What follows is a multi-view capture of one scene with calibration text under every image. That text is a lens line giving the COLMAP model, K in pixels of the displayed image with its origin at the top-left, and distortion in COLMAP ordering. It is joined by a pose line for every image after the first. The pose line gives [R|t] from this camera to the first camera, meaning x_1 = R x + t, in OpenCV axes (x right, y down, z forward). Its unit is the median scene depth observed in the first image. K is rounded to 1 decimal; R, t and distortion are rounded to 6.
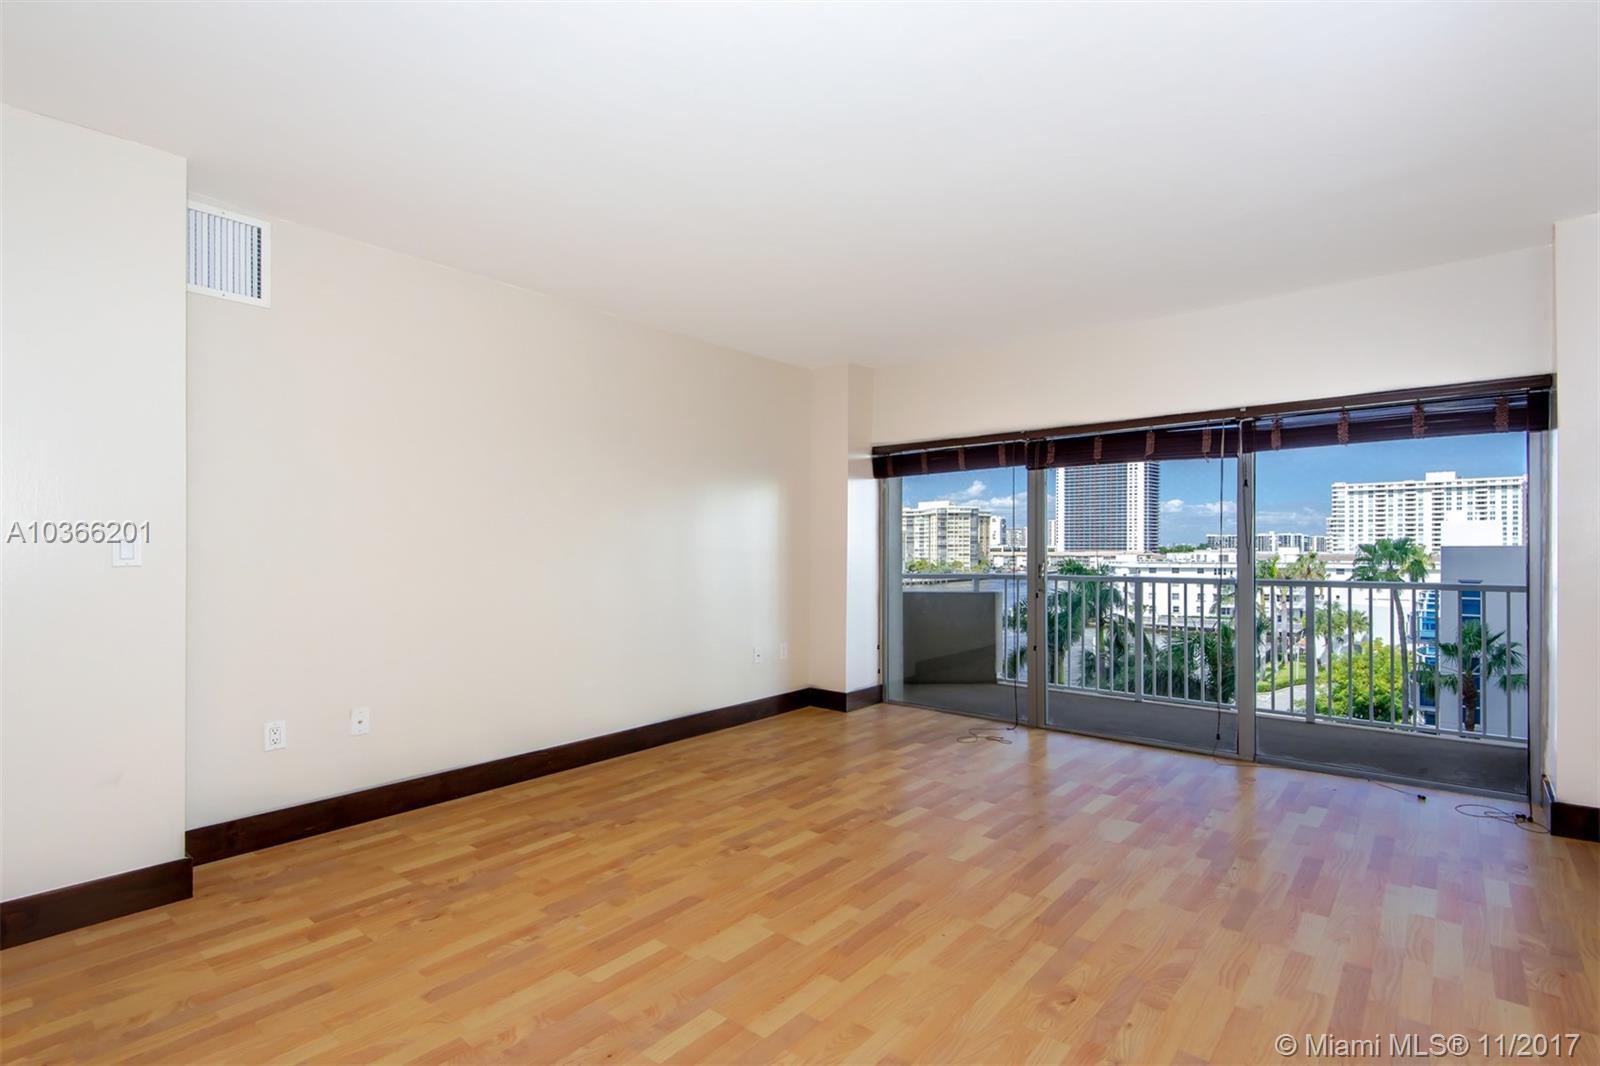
lens RADIAL K [[741.2, 0, 779.2], [0, 741.2, 537.6], [0, 0, 1]] dist [0.029684, -0.009759]
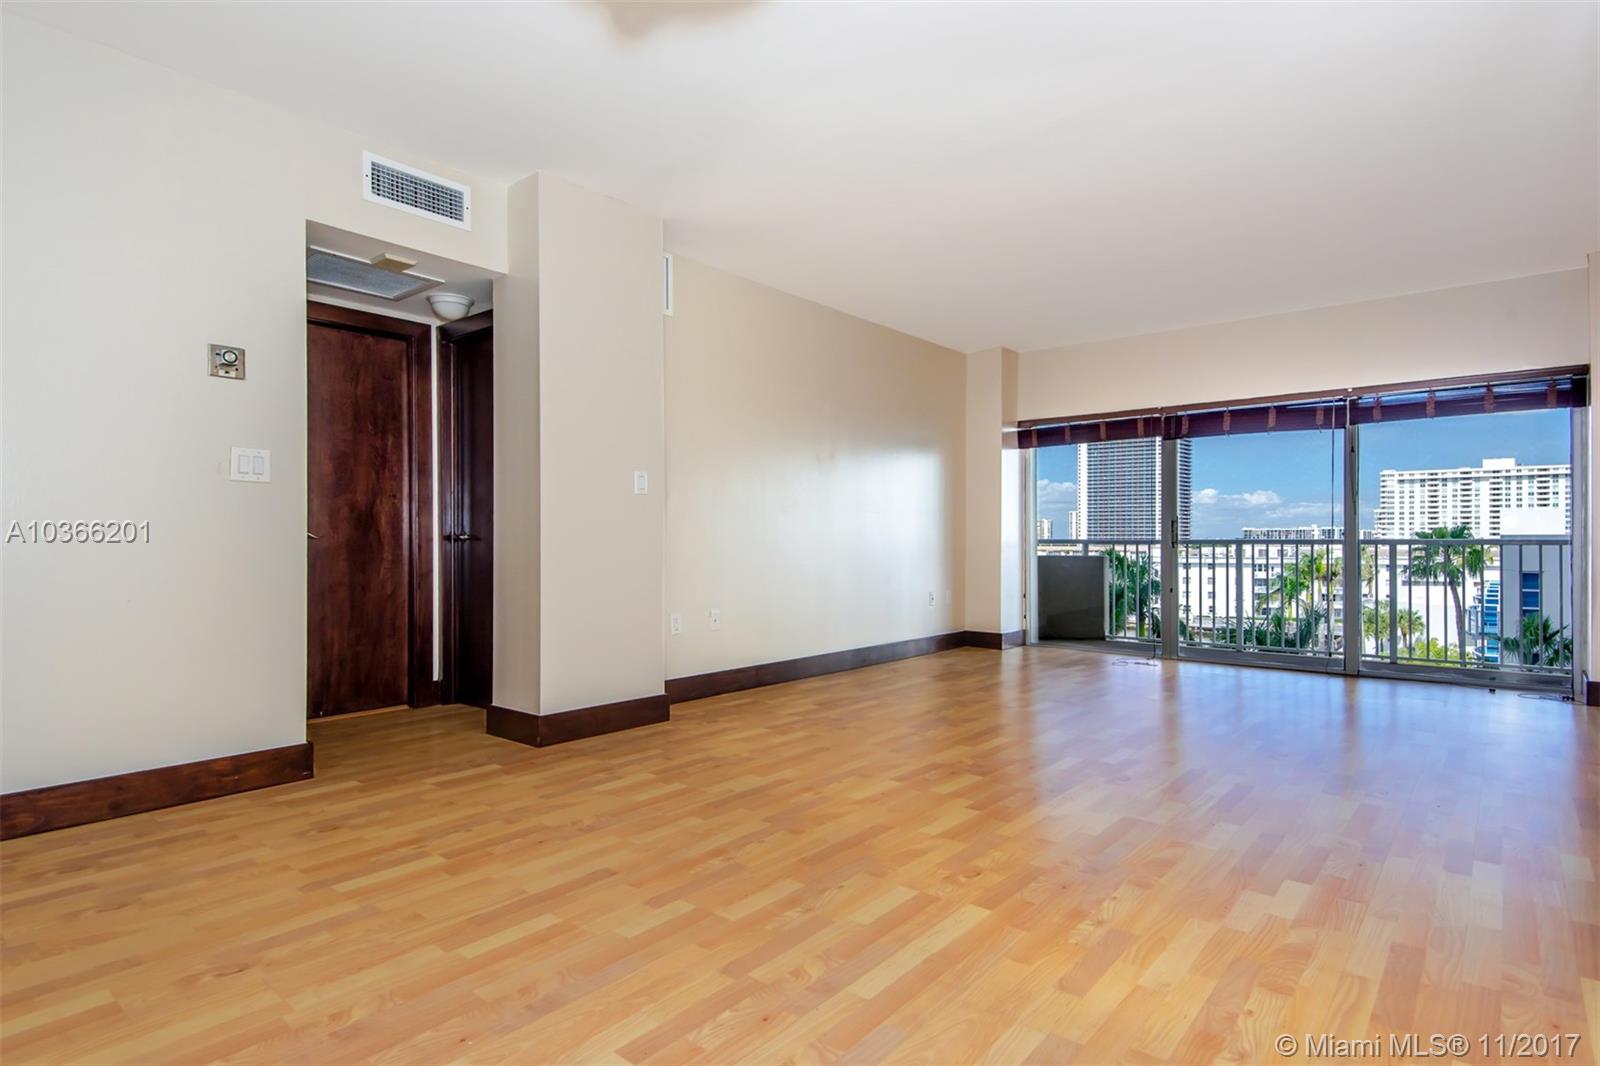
lens RADIAL K [[849.1, 0, 766.4], [0, 849.1, 535.3], [0, 0, 1]] dist [0.021523, -0.009278]
pose [[0.999904, -0.001184, 0.013825, -0.082101], [0.001162, 0.999998, 0.001657, 0.014717], [-0.013827, -0.001641, 0.999903, -0.090449]]
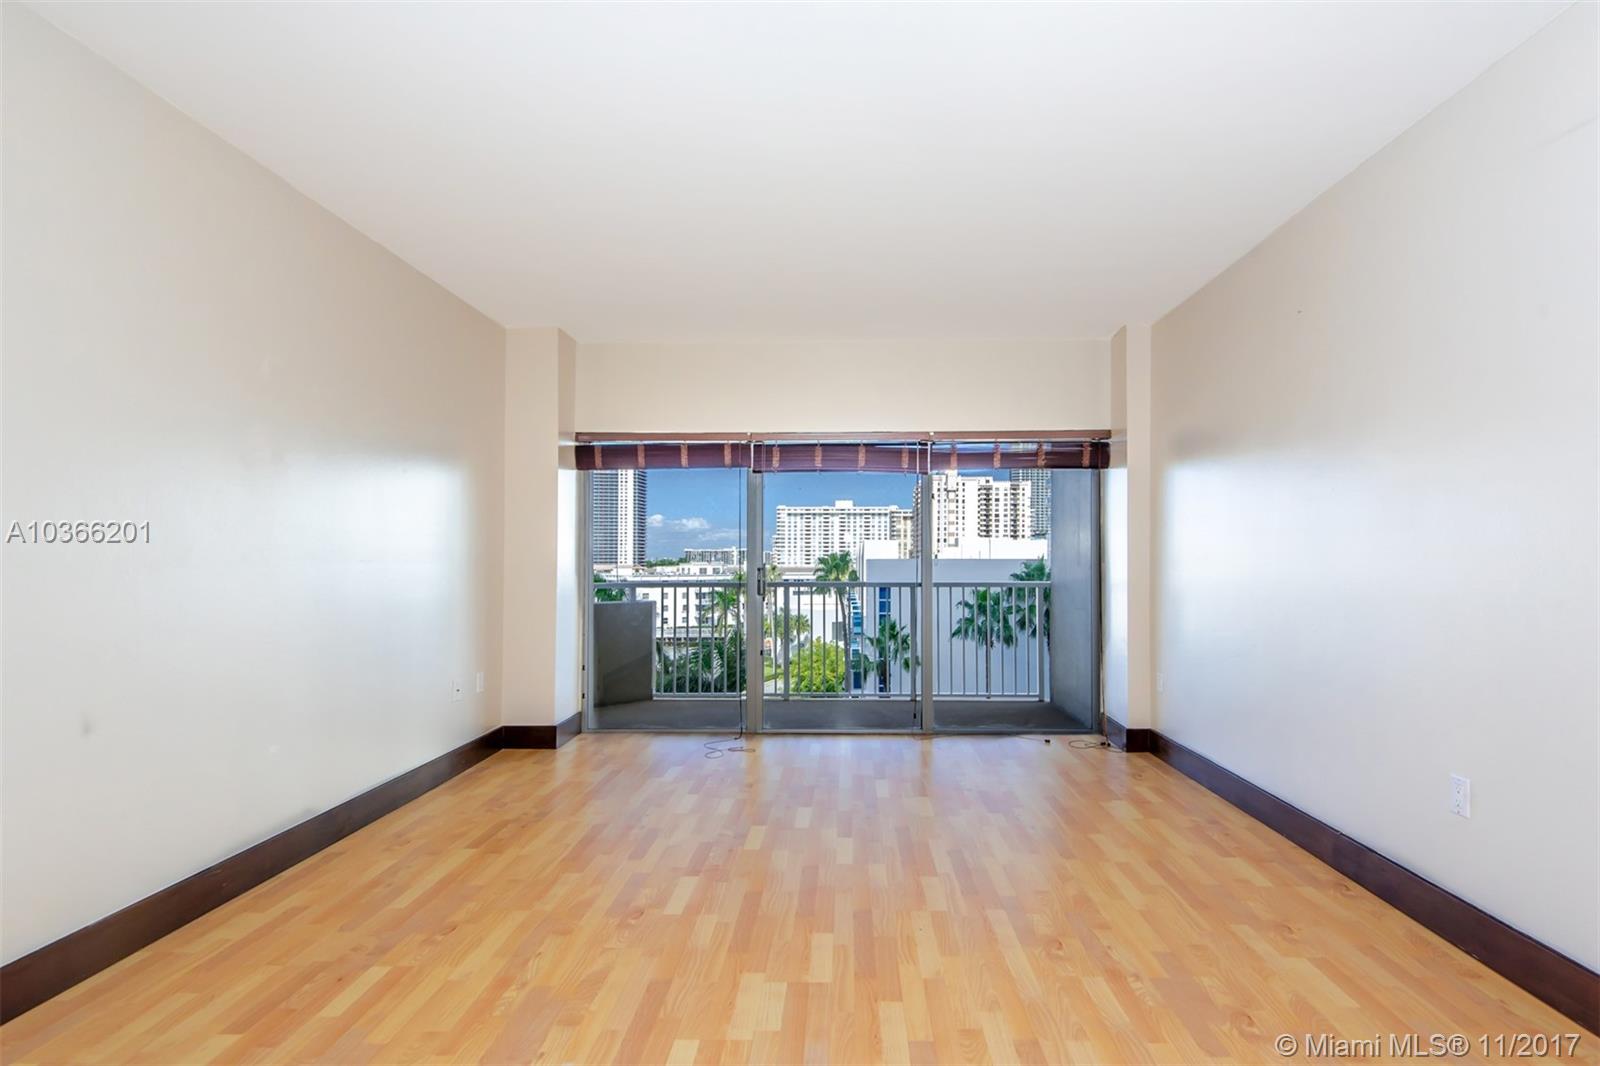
lens RADIAL K [[807.7, 0, 805.3], [0, 807.7, 552.6], [0, 0, 1]] dist [0.023384, -0.008911]
pose [[0.778618, 0.006940, 0.627460, -0.073181], [-0.008279, 0.999965, -0.000786, 0.003772], [-0.627444, -0.004583, 0.778648, 0.031964]]
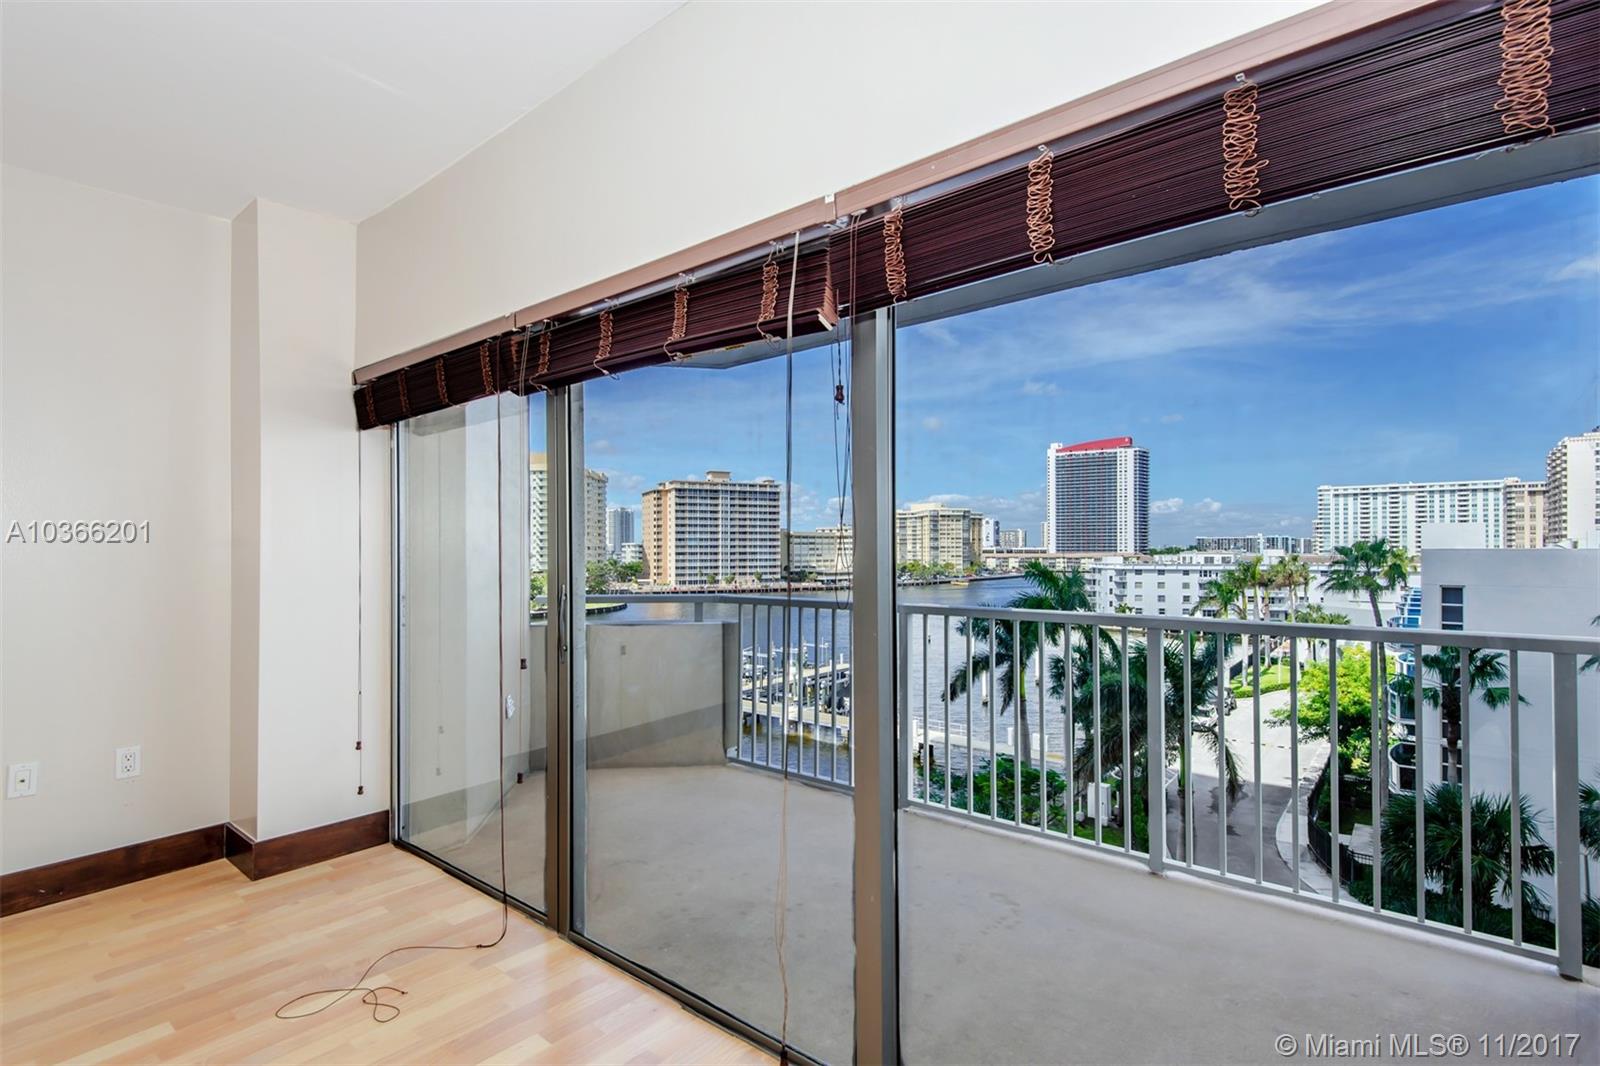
lens RADIAL K [[741.2, 0, 795.1], [0, 741.2, 535.4], [0, 0, 1]] dist [0.029684, -0.009759]
pose [[0.999712, 0.001312, 0.023961, 0.122311], [-0.001191, 0.999986, -0.005073, 0.000910], [-0.023967, 0.005043, 0.999700, 0.131137]]
